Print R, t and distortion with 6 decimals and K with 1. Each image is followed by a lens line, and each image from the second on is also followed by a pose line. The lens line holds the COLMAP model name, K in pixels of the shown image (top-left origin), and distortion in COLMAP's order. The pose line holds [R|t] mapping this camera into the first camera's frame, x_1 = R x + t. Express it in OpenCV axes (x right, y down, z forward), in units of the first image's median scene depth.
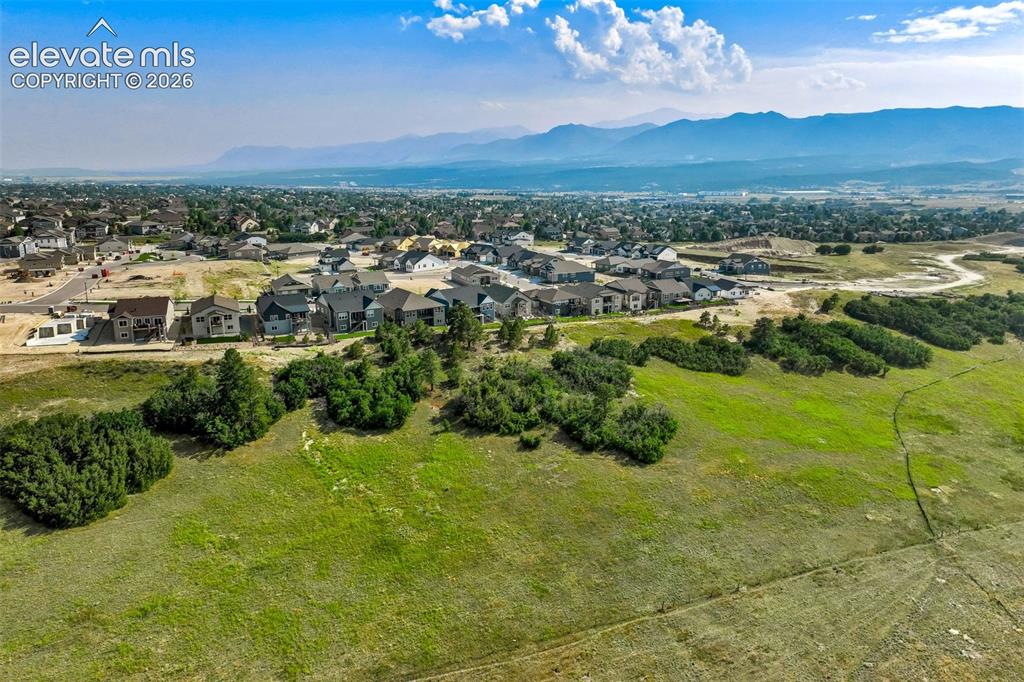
lens RADIAL K [[712.6, 0, 513.1], [0, 712.6, 281.7], [0, 0, 1]] dist [-0.005183, 0.024338]
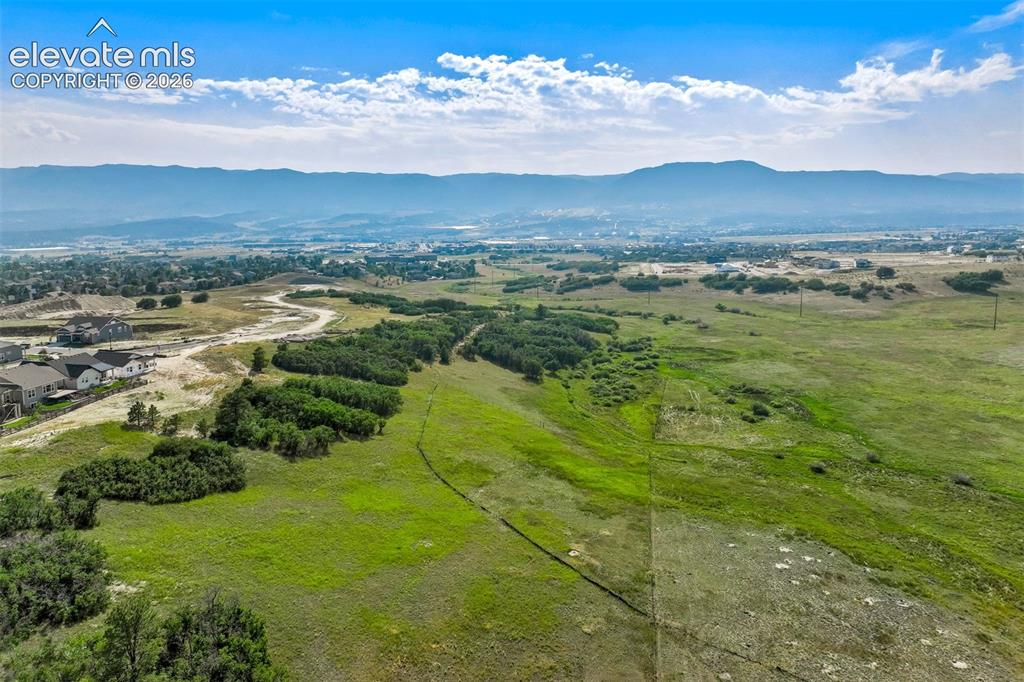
lens RADIAL K [[712.6, 0, 513.1], [0, 712.6, 281.7], [0, 0, 1]] dist [-0.005183, 0.024338]
pose [[0.554949, -0.077640, 0.828253, -0.037745], [0.140888, 0.990024, -0.001594, -0.010040], [-0.819867, 0.117575, 0.560351, 0.197019]]
